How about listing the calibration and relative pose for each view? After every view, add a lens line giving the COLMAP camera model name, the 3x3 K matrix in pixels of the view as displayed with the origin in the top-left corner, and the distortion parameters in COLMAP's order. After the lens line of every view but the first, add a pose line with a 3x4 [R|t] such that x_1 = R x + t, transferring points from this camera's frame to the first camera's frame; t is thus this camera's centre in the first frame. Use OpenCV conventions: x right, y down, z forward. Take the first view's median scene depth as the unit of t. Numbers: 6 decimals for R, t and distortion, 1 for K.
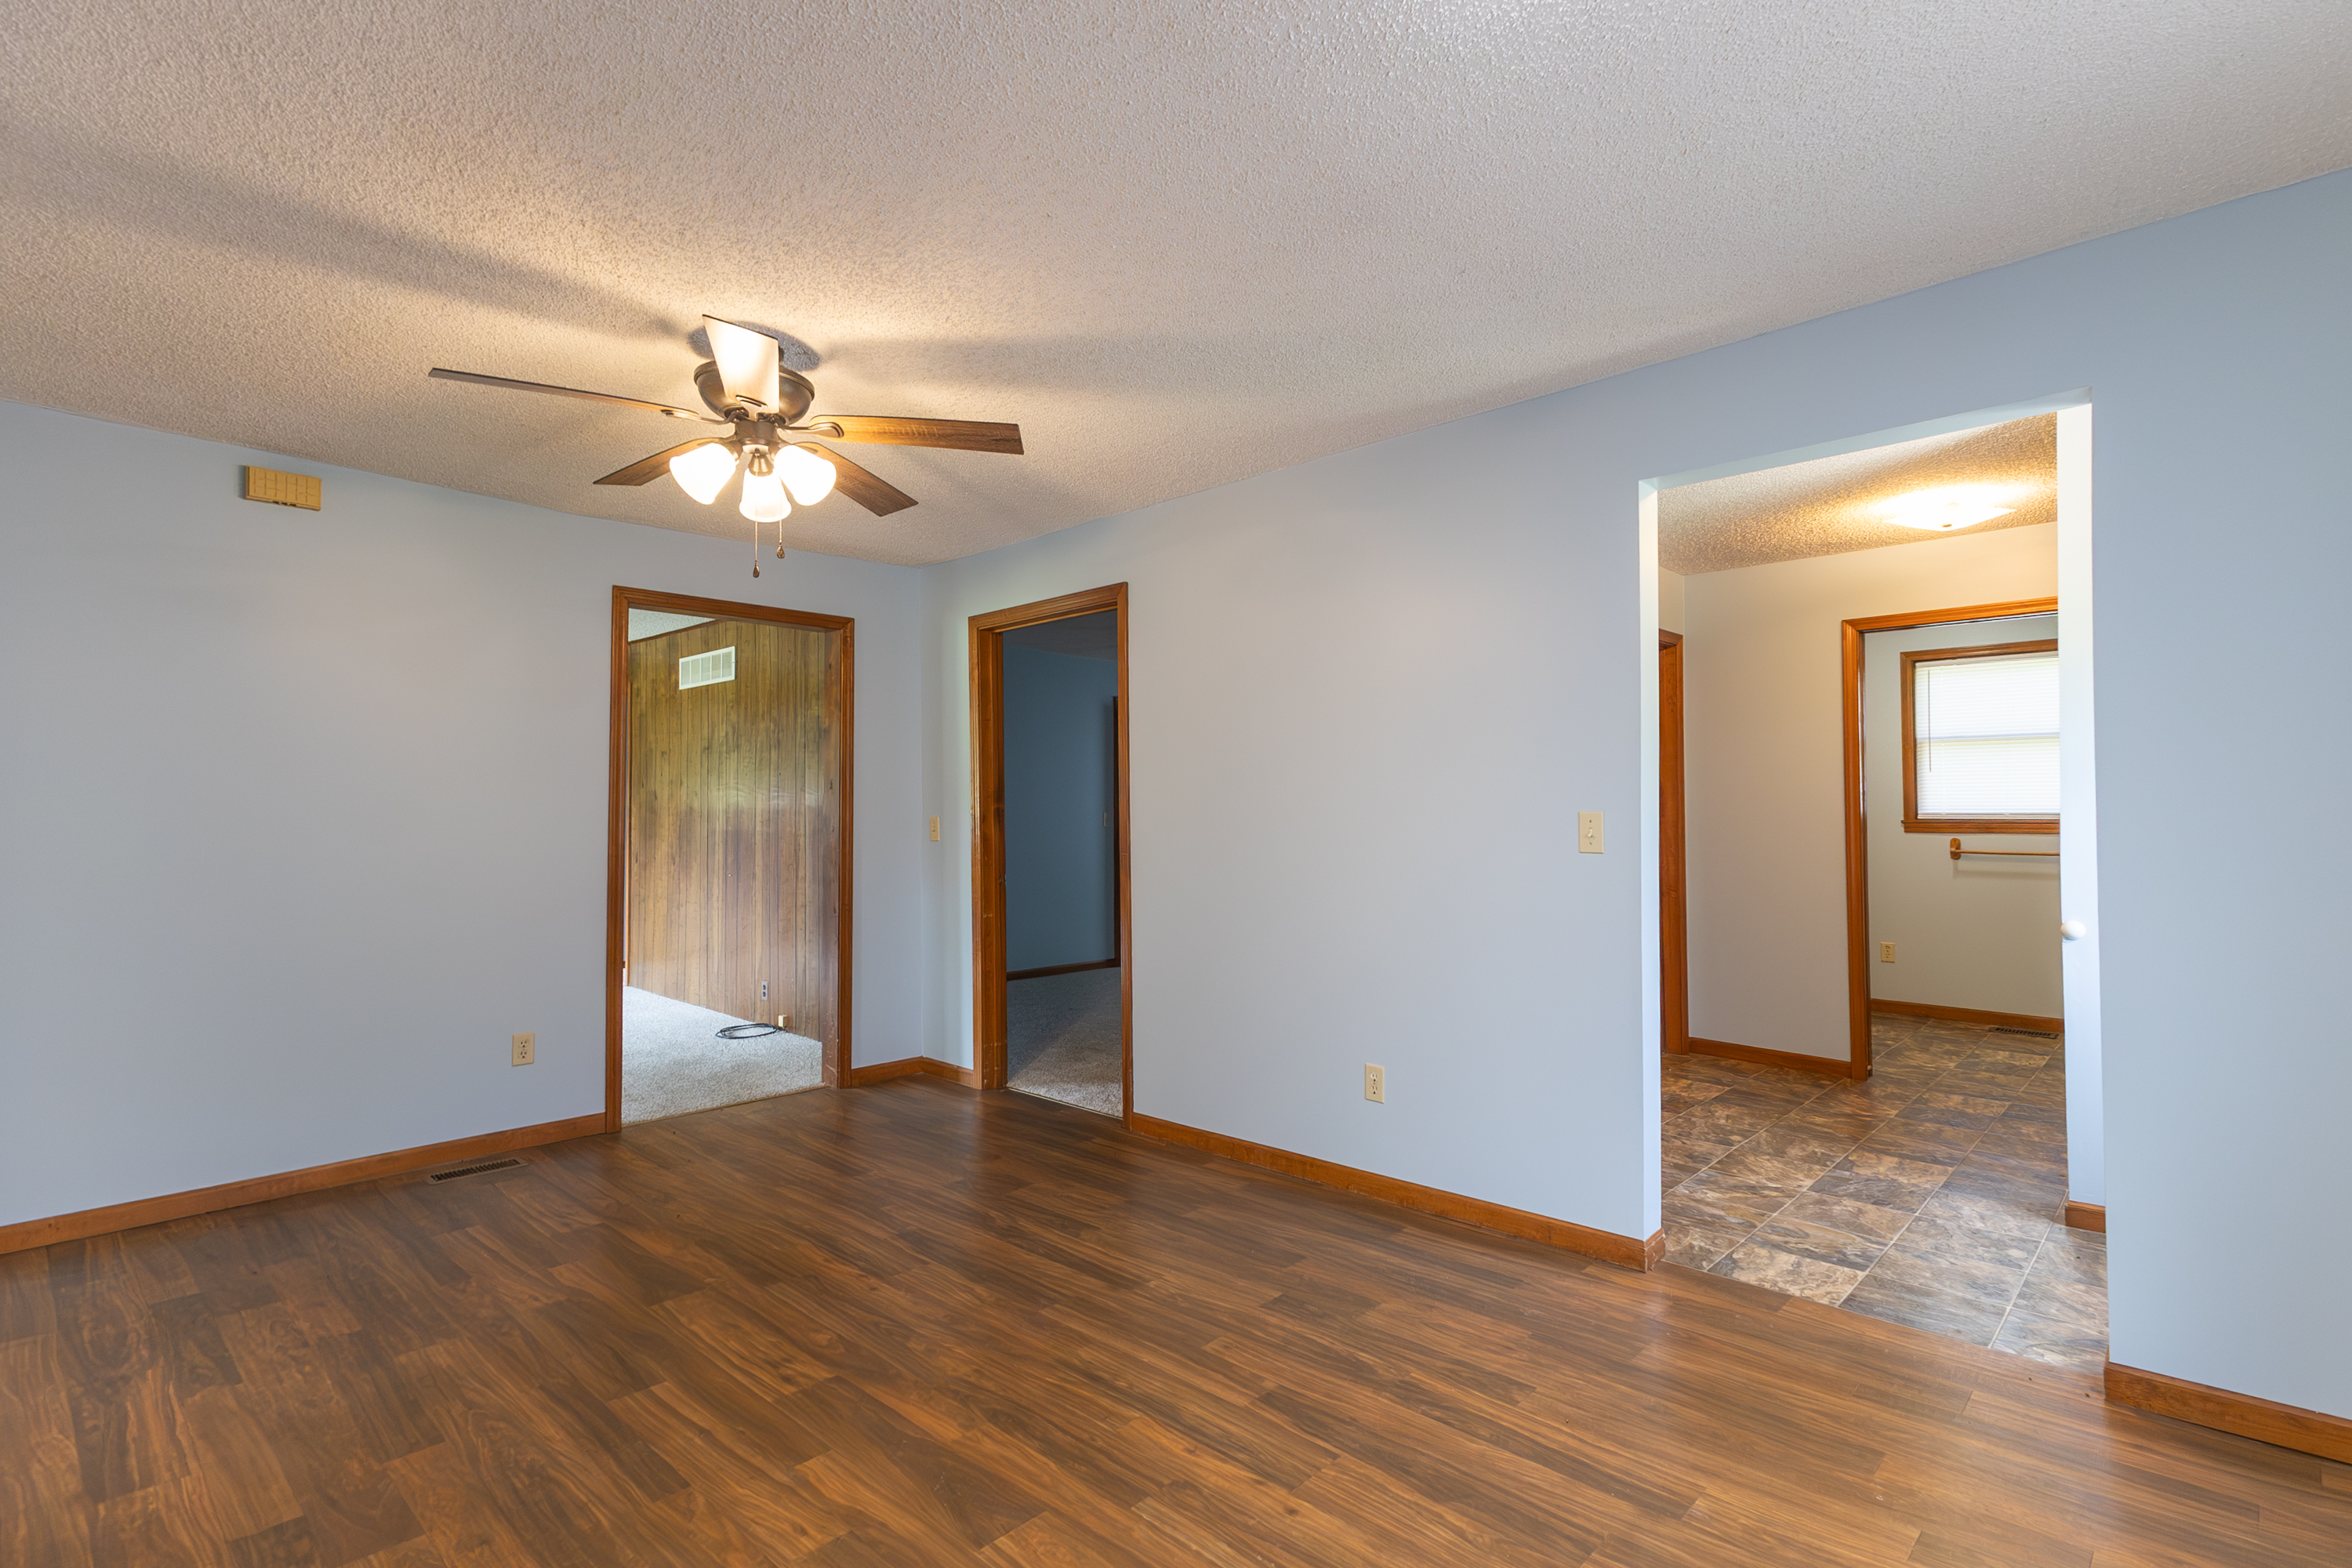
lens RADIAL K [[1084.2, 0, 1211.4], [0, 1084.2, 880.7], [0, 0, 1]] dist [0.027644, -0.007891]
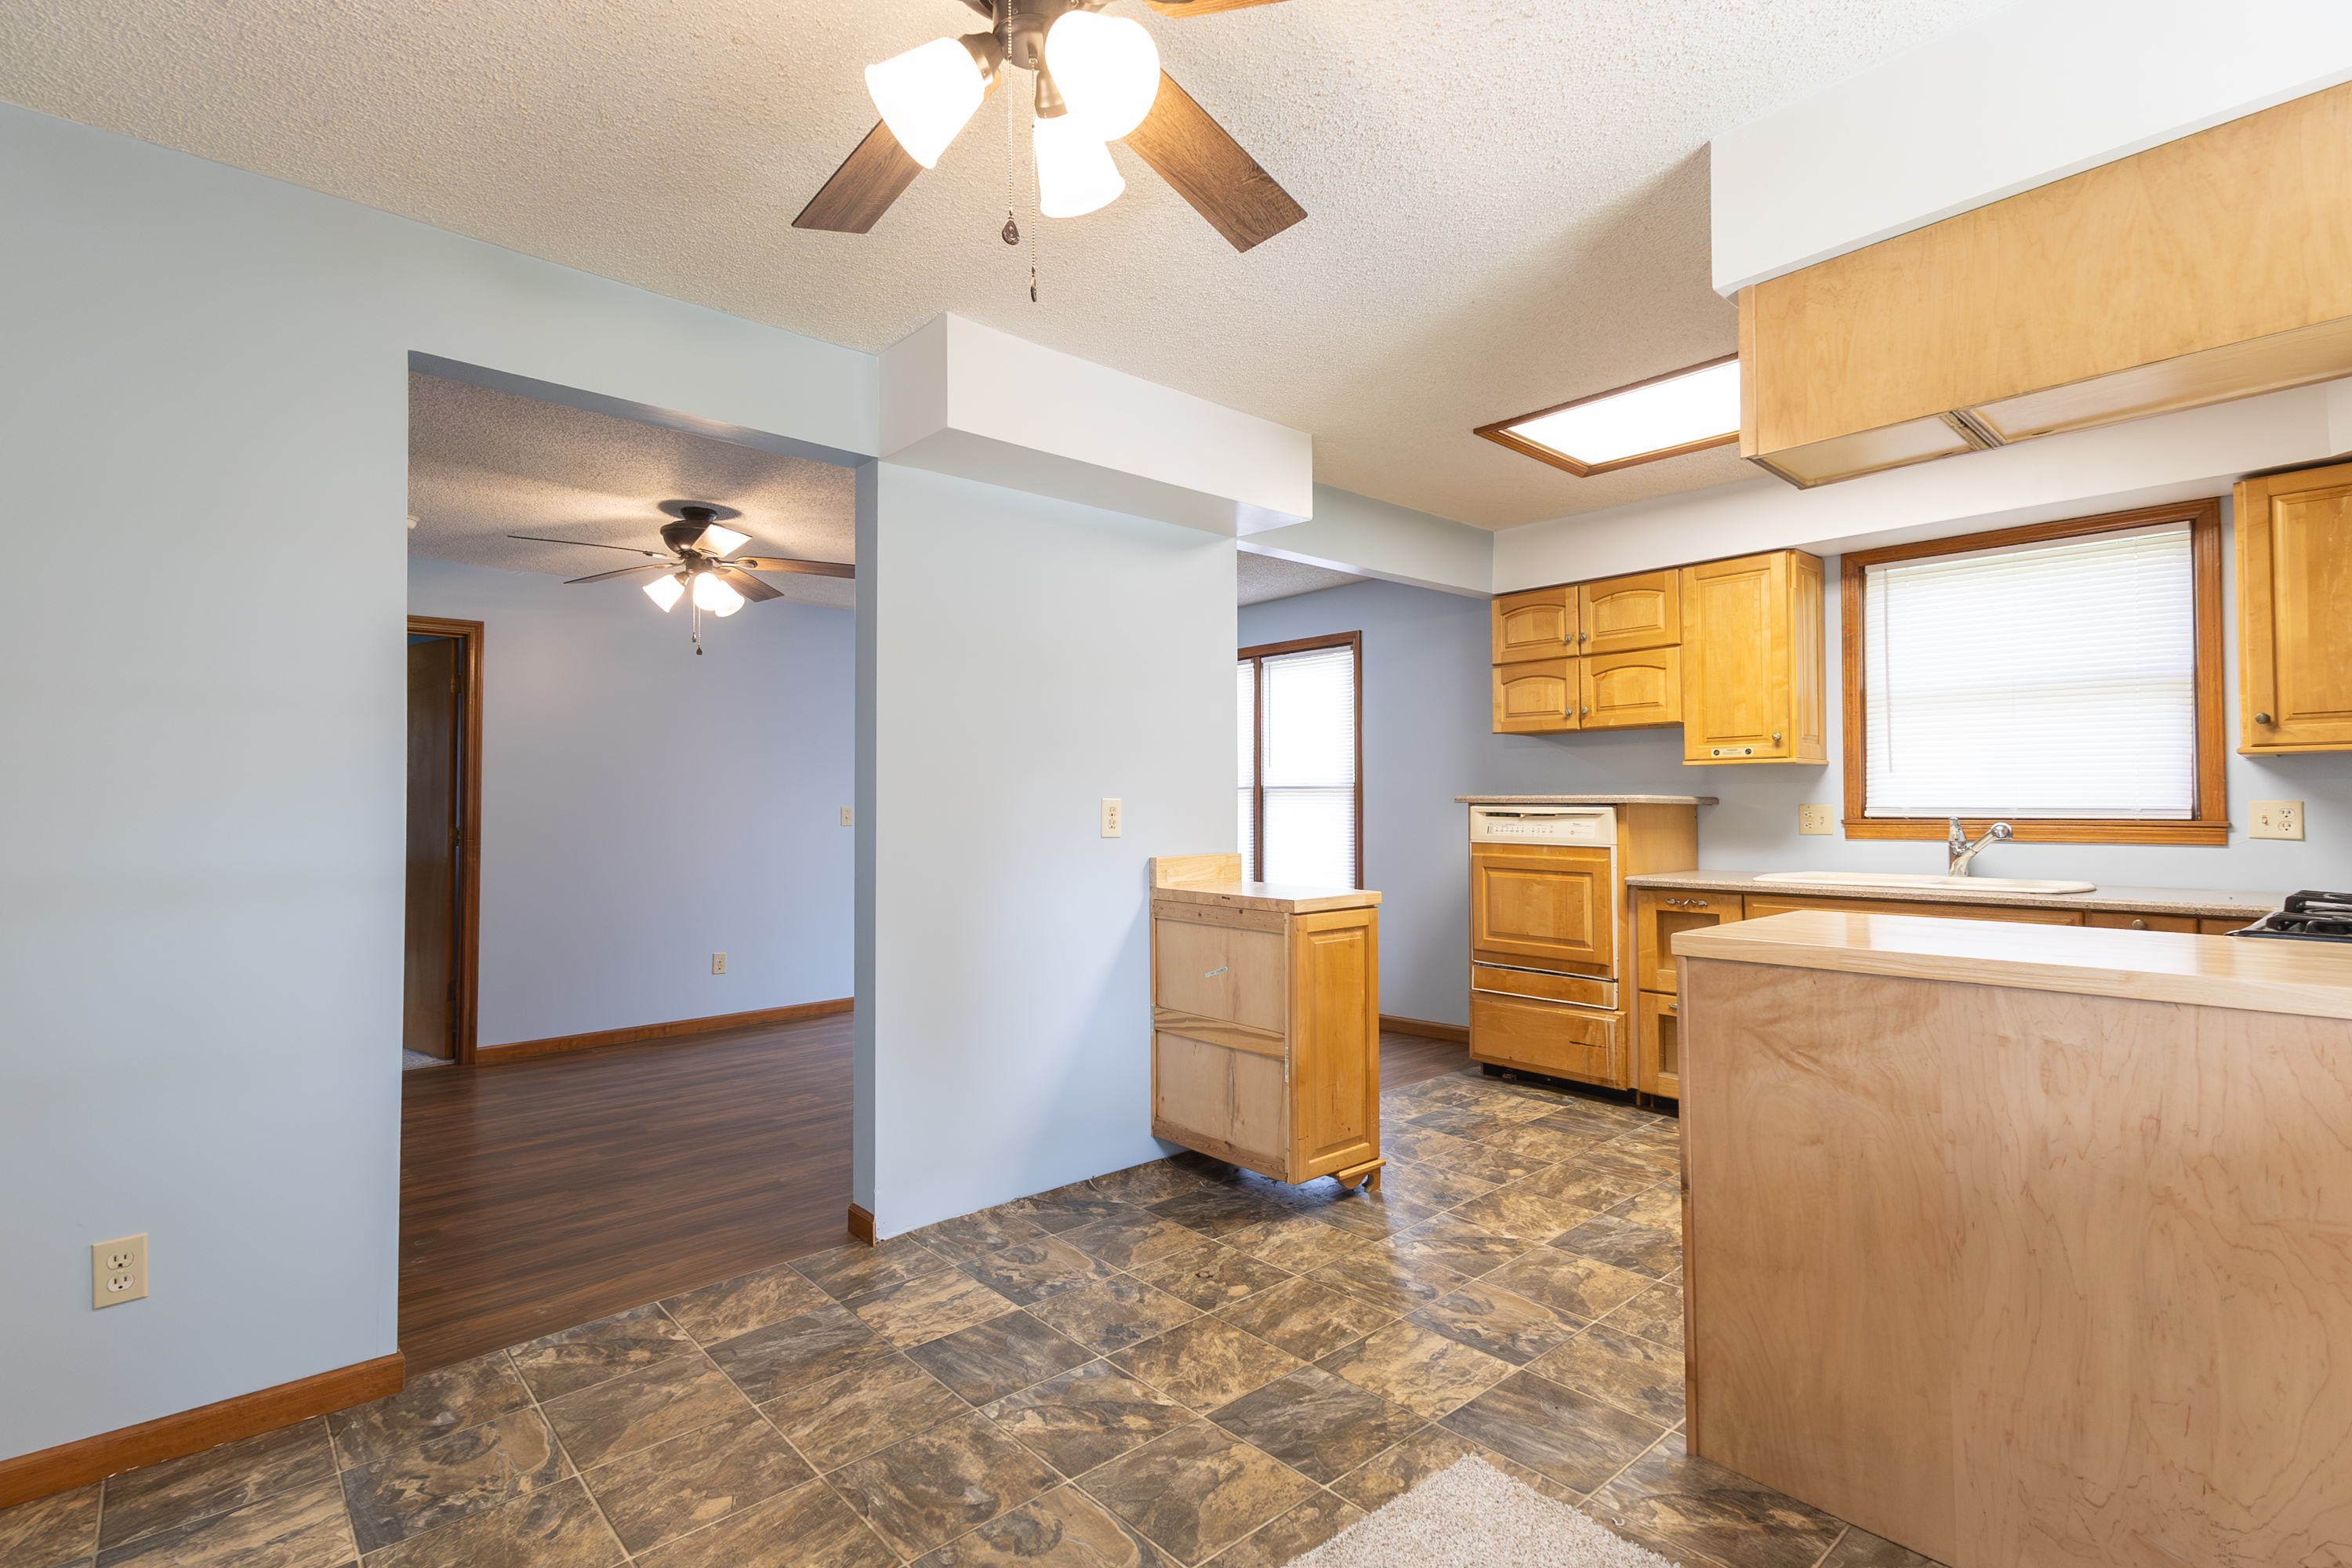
lens RADIAL K [[1084.2, 0, 1179.9], [0, 1084.2, 788.1], [0, 0, 1]] dist [0.027644, -0.007891]
pose [[0.091650, 0.026944, 0.995427, -1.806044], [0.063125, 0.997466, -0.032812, 0.015262], [-0.993788, 0.065843, 0.089717, 0.115554]]
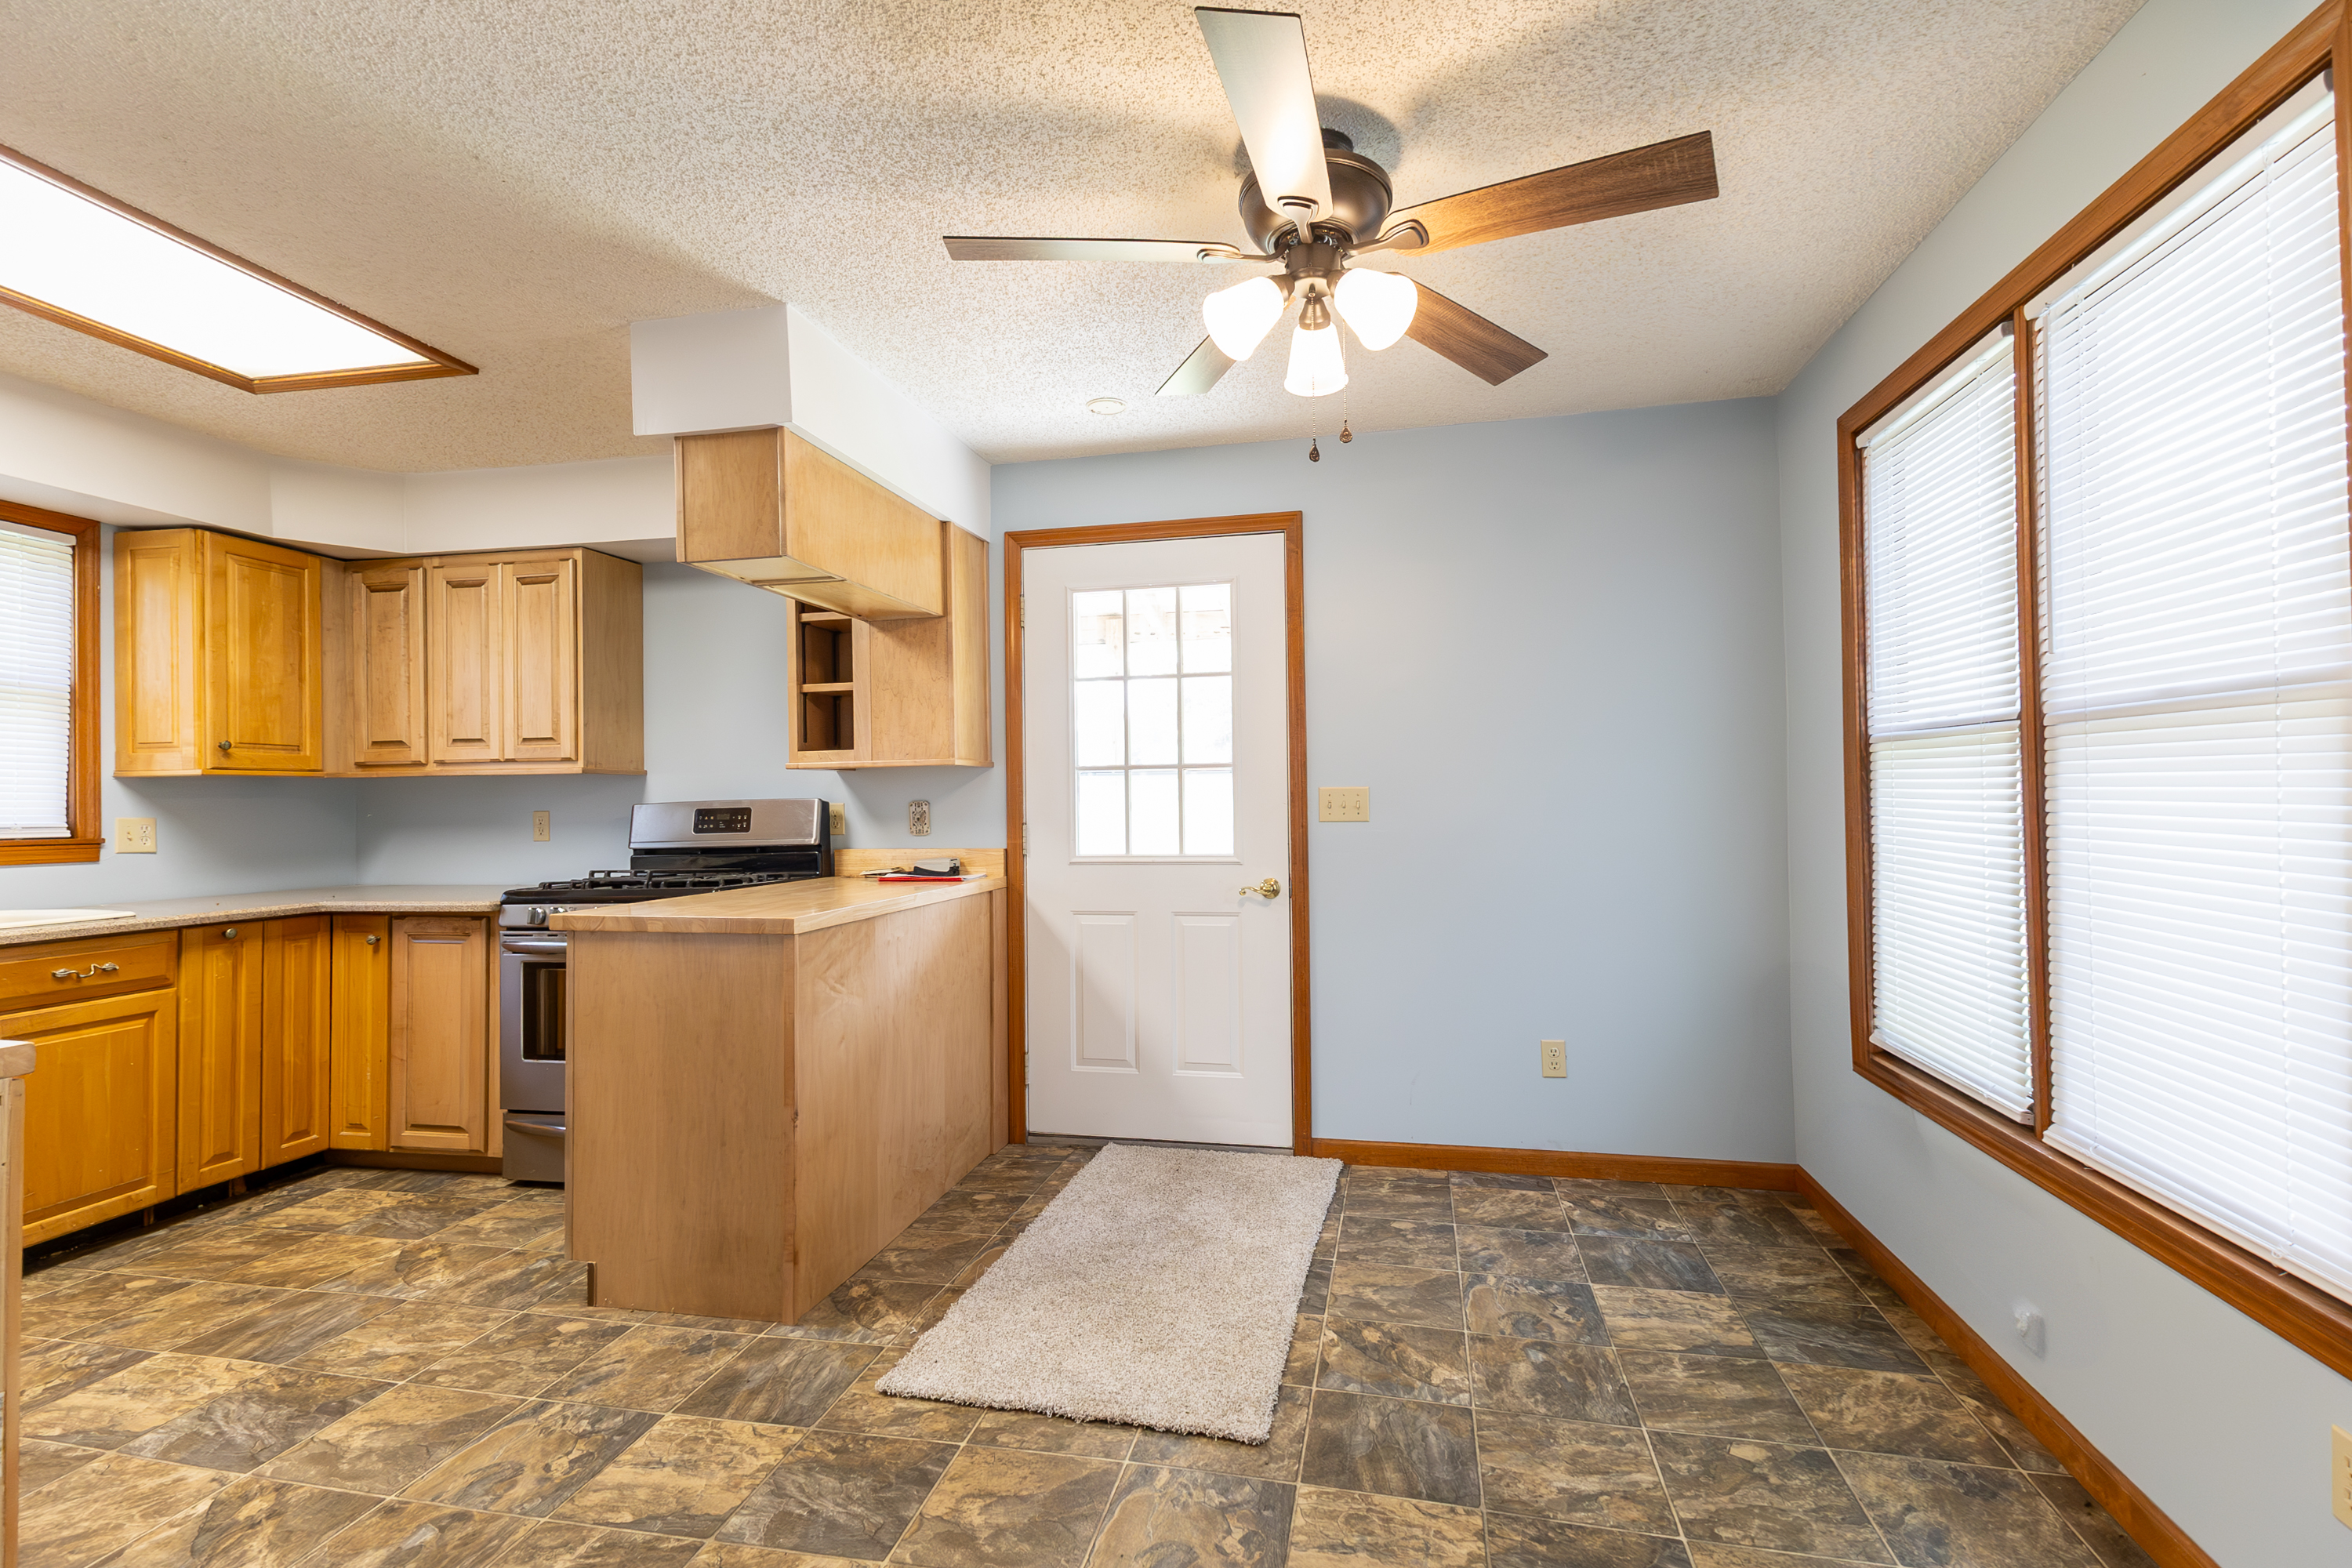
lens RADIAL K [[1107.5, 0, 1180.5], [0, 1107.5, 784.8], [0, 0, 1]] dist [0.031752, -0.007253]
pose [[-0.857968, 0.010522, -0.513596, -0.921639], [-0.012561, 0.999062, 0.041451, -0.040934], [0.513550, 0.042015, -0.857030, 0.770206]]
